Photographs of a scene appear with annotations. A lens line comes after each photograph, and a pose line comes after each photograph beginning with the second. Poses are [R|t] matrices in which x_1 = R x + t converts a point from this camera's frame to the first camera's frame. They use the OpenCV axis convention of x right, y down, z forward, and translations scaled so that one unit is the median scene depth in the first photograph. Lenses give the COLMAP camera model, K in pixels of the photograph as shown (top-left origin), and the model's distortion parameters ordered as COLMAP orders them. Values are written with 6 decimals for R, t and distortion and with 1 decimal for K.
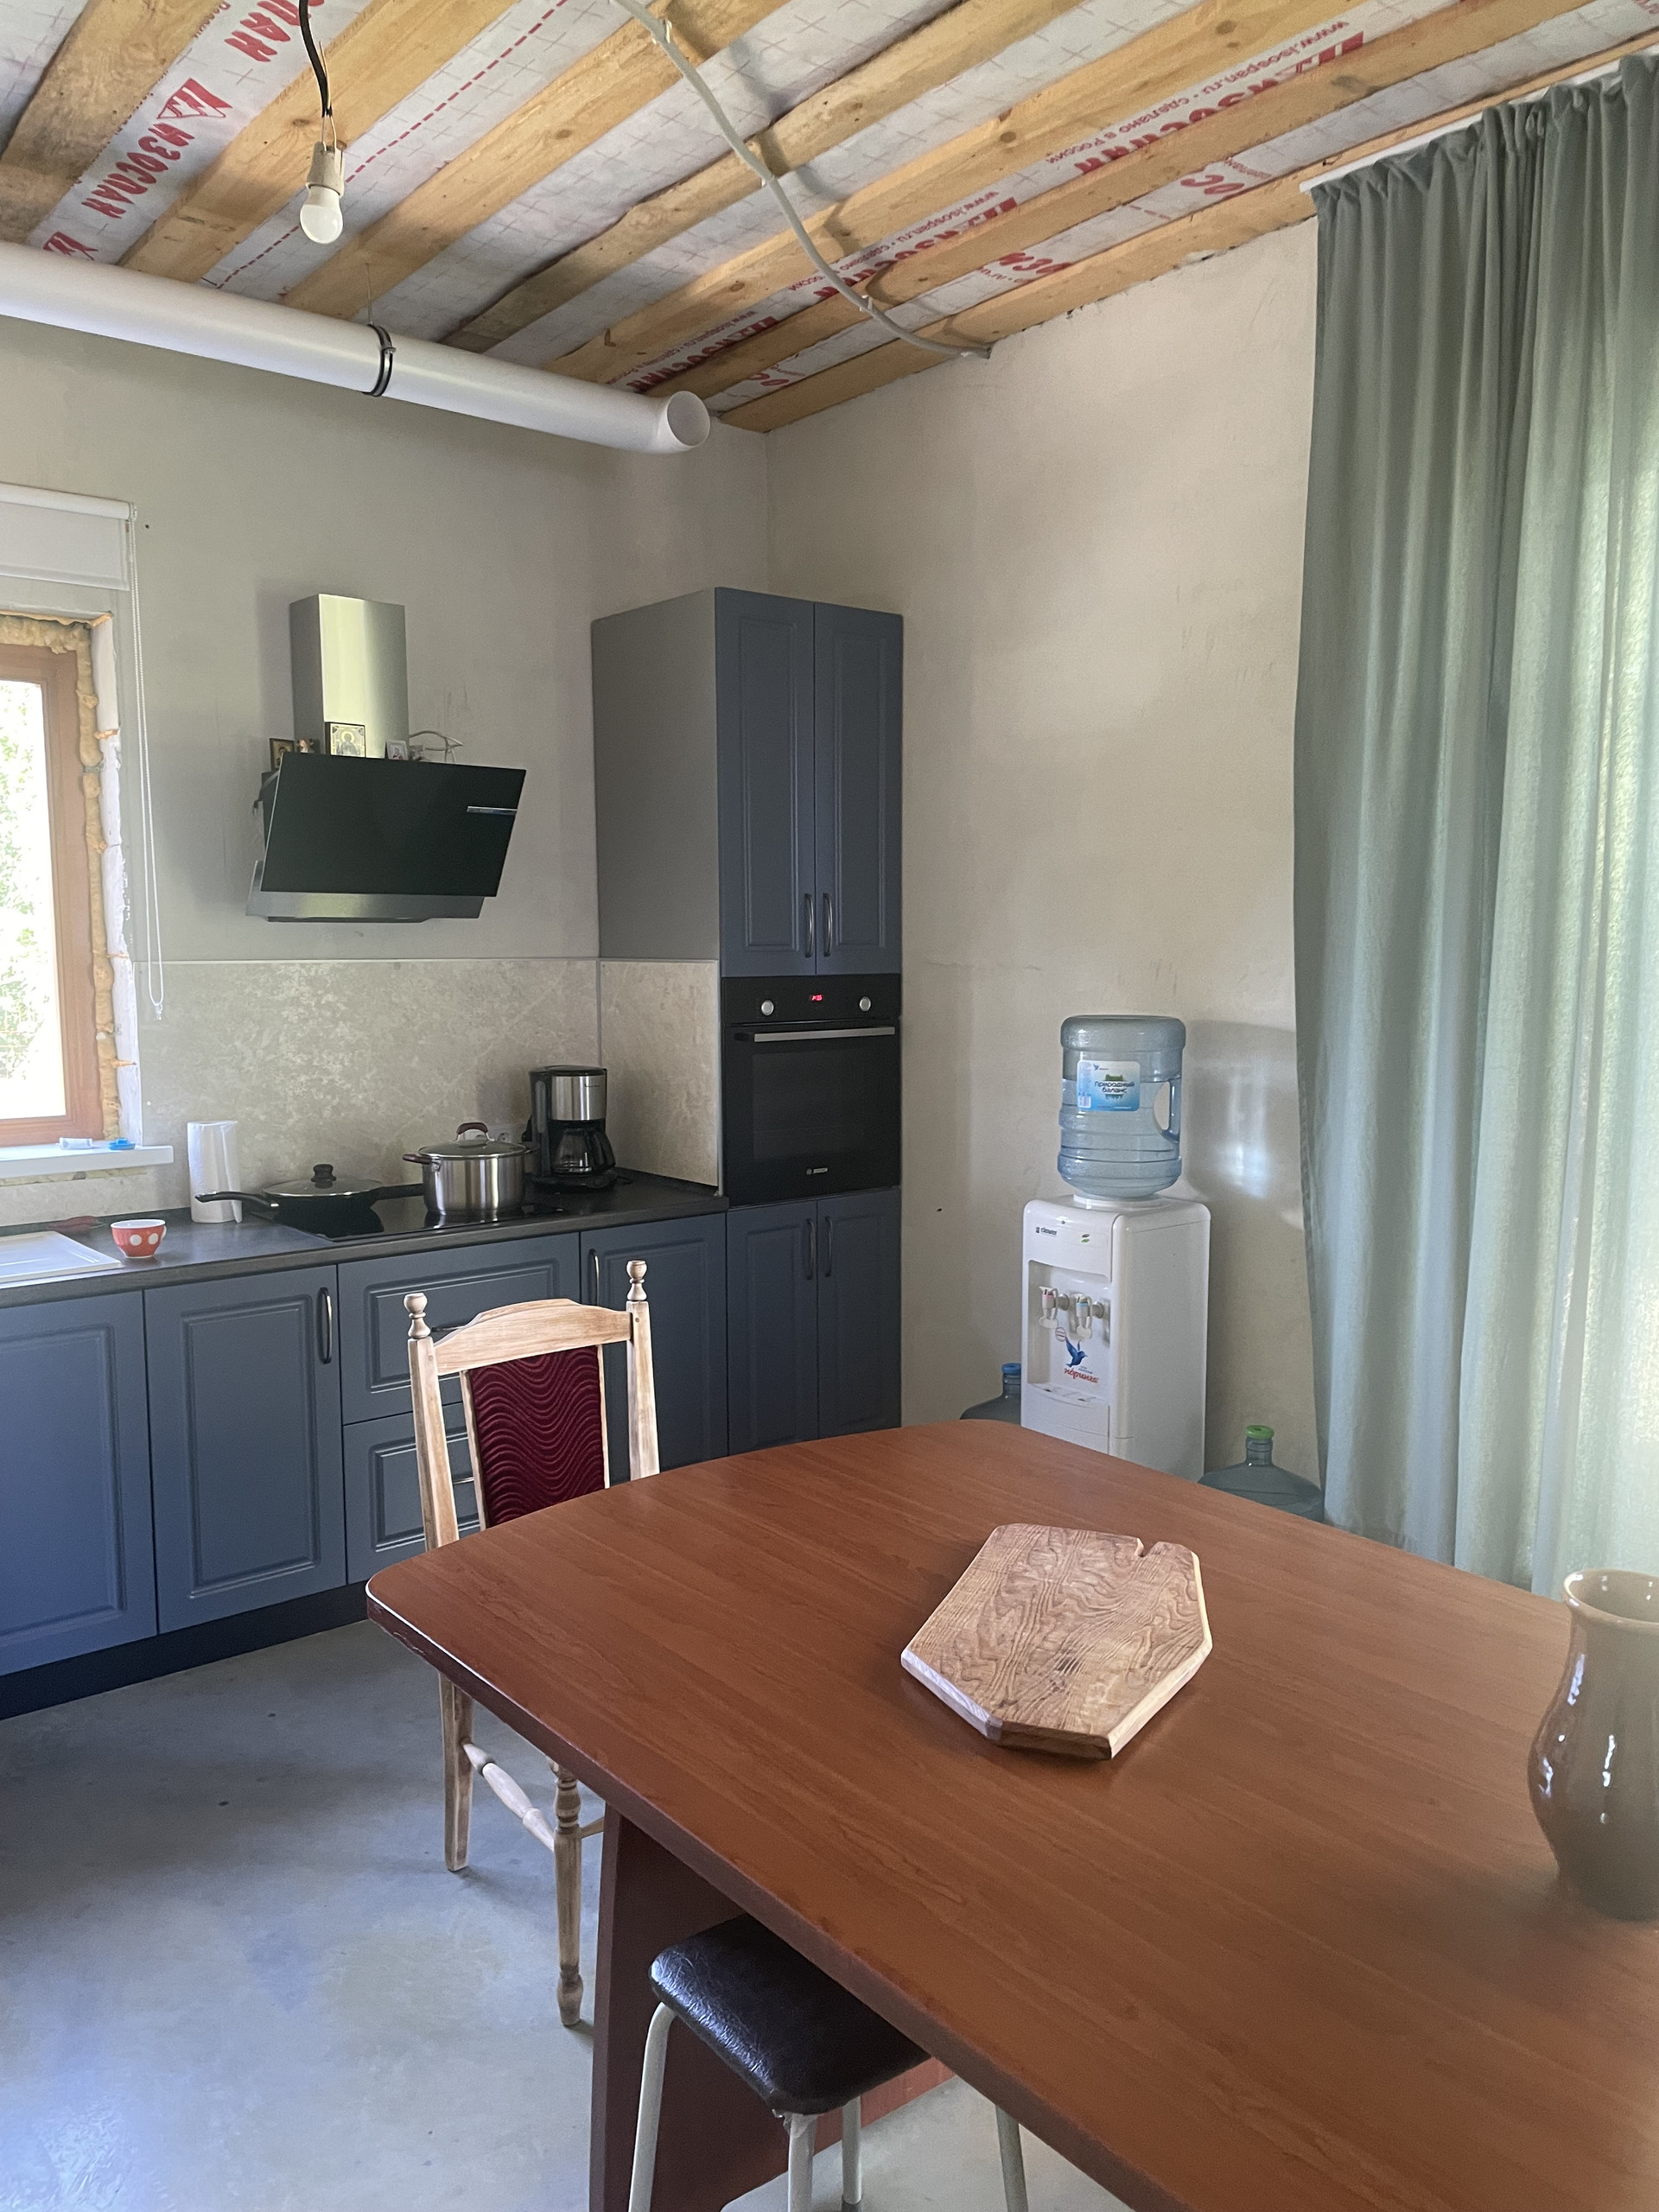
lens RADIAL K [[1663.9, 0, 824.3], [0, 1663.9, 1111.1], [0, 0, 1]] dist [0.082564, -0.108781]
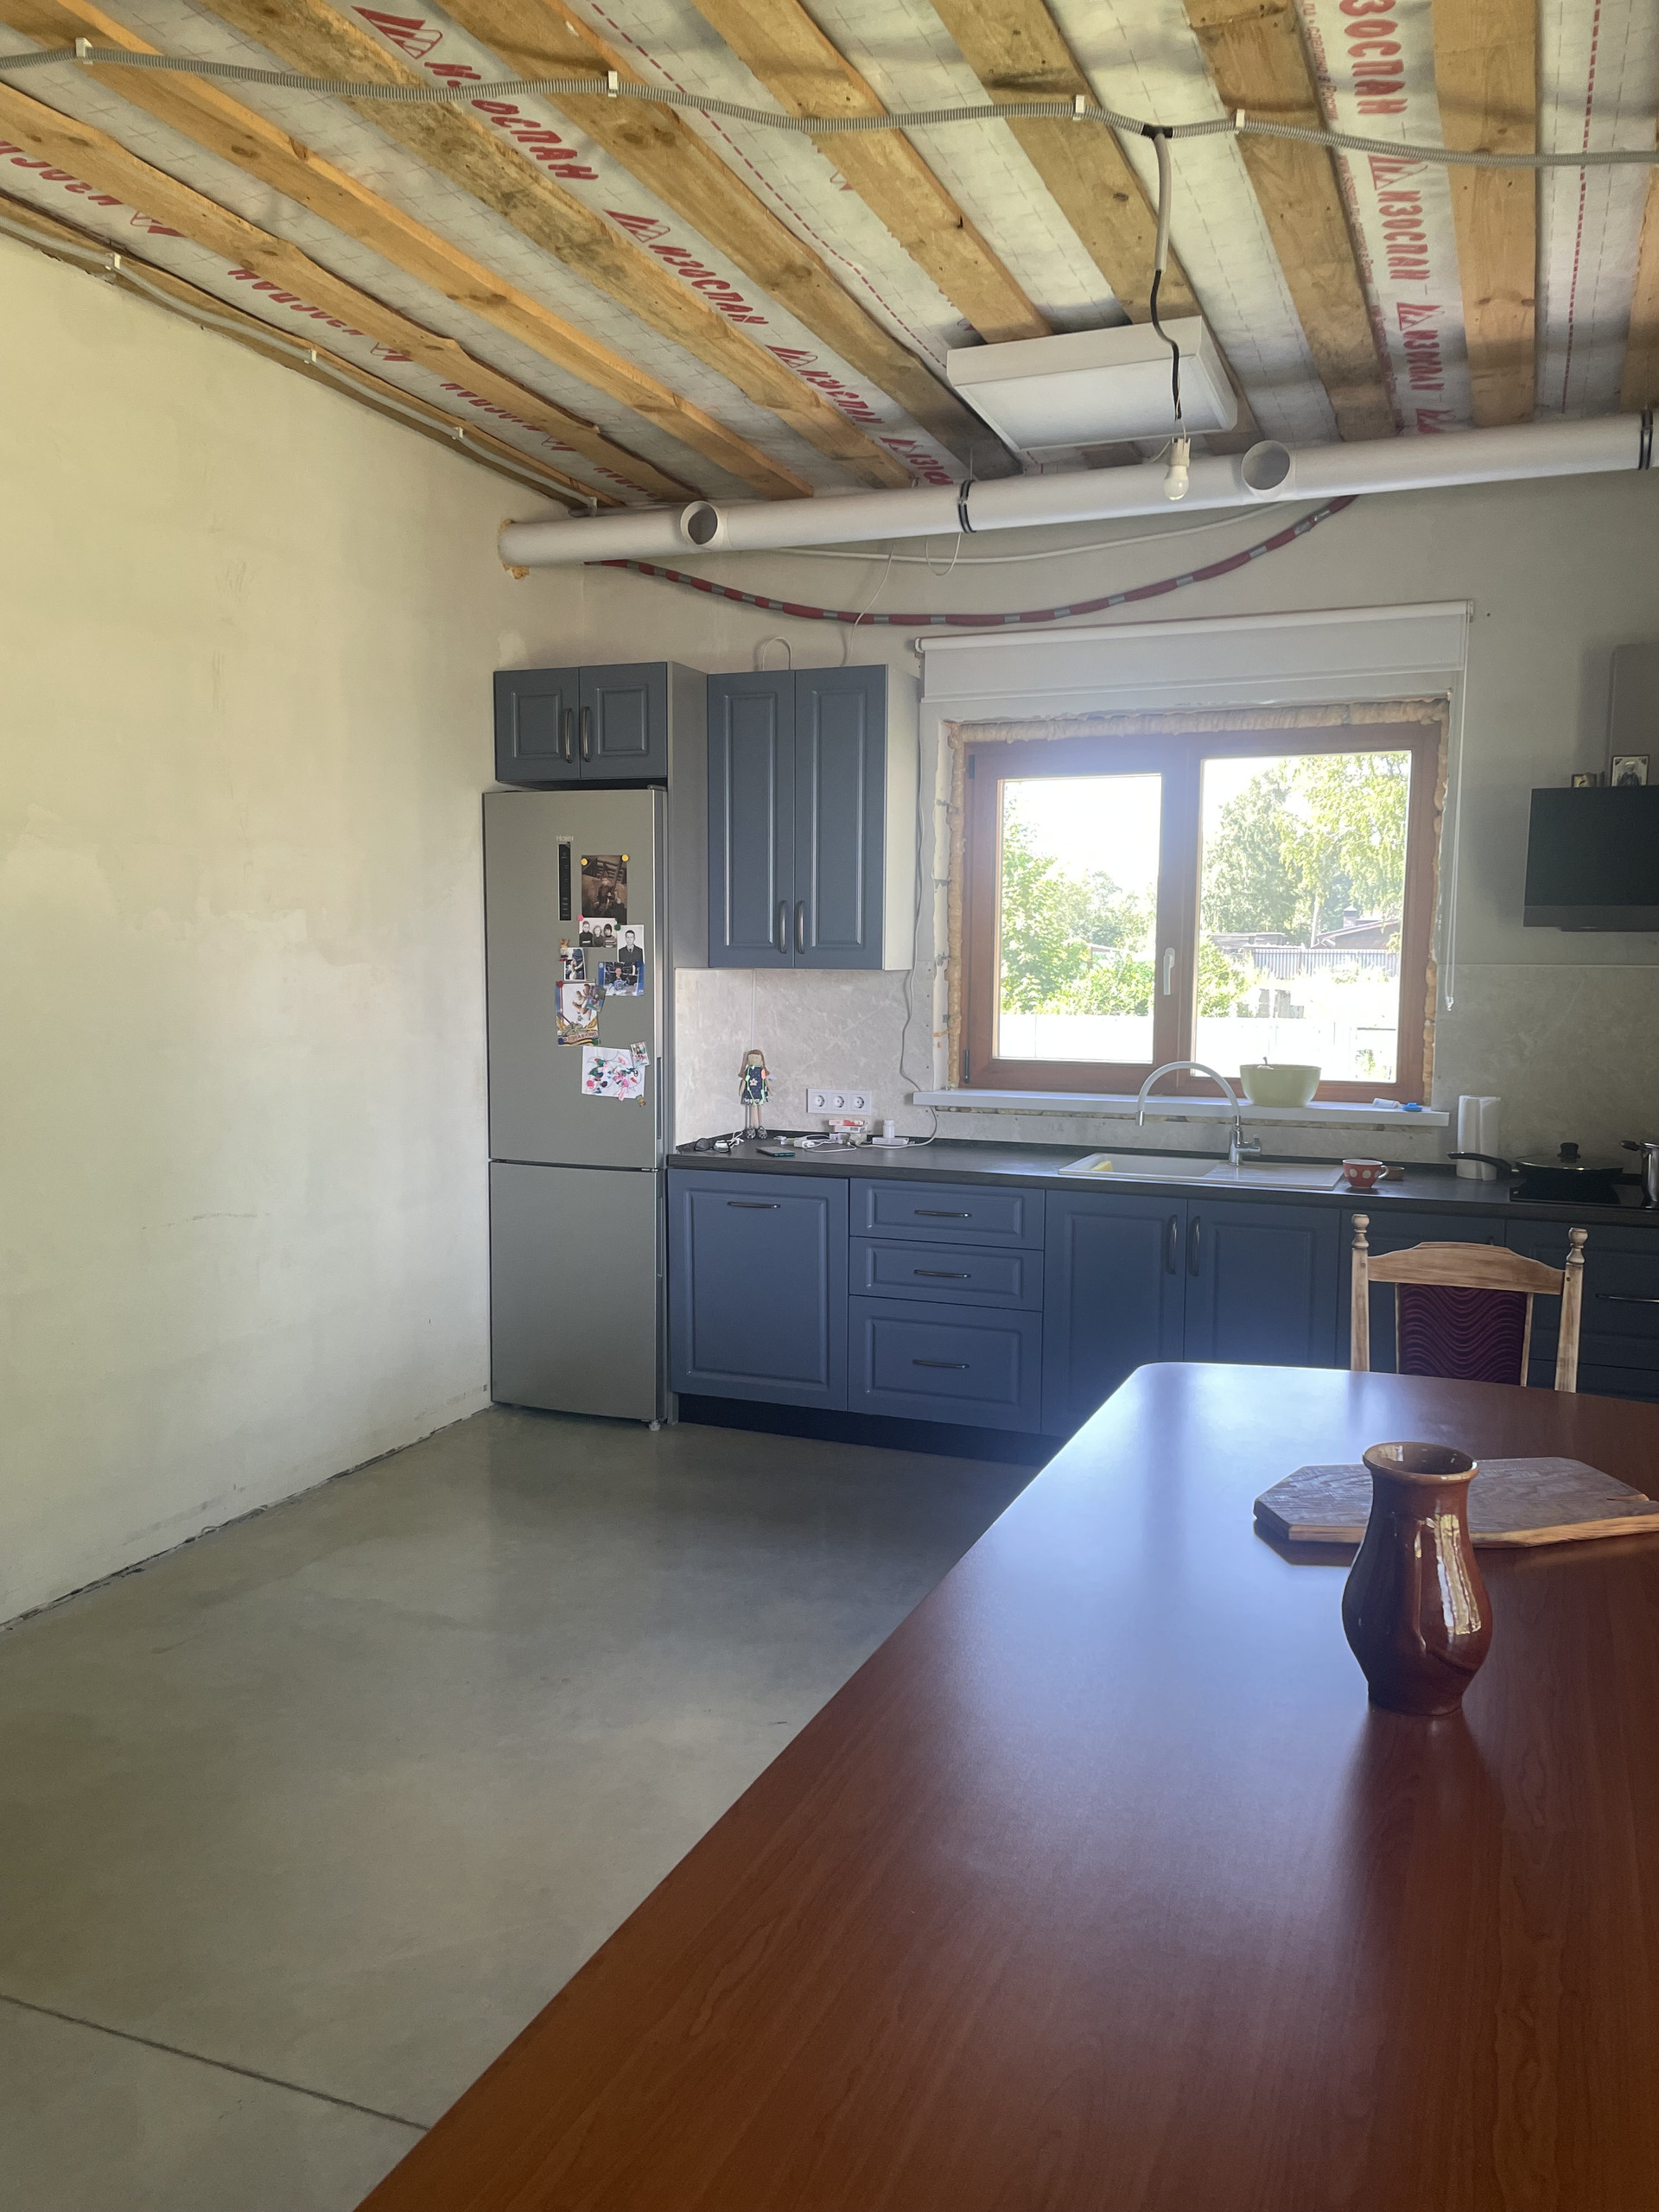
lens RADIAL K [[1663.9, 0, 814.3], [0, 1663.9, 1103.8], [0, 0, 1]] dist [0.082564, -0.108781]
pose [[0.473429, 0.087252, -0.876500, 0.595916], [-0.097954, 0.994125, 0.046053, 0.003645], [0.875369, 0.064054, 0.479194, -0.007180]]
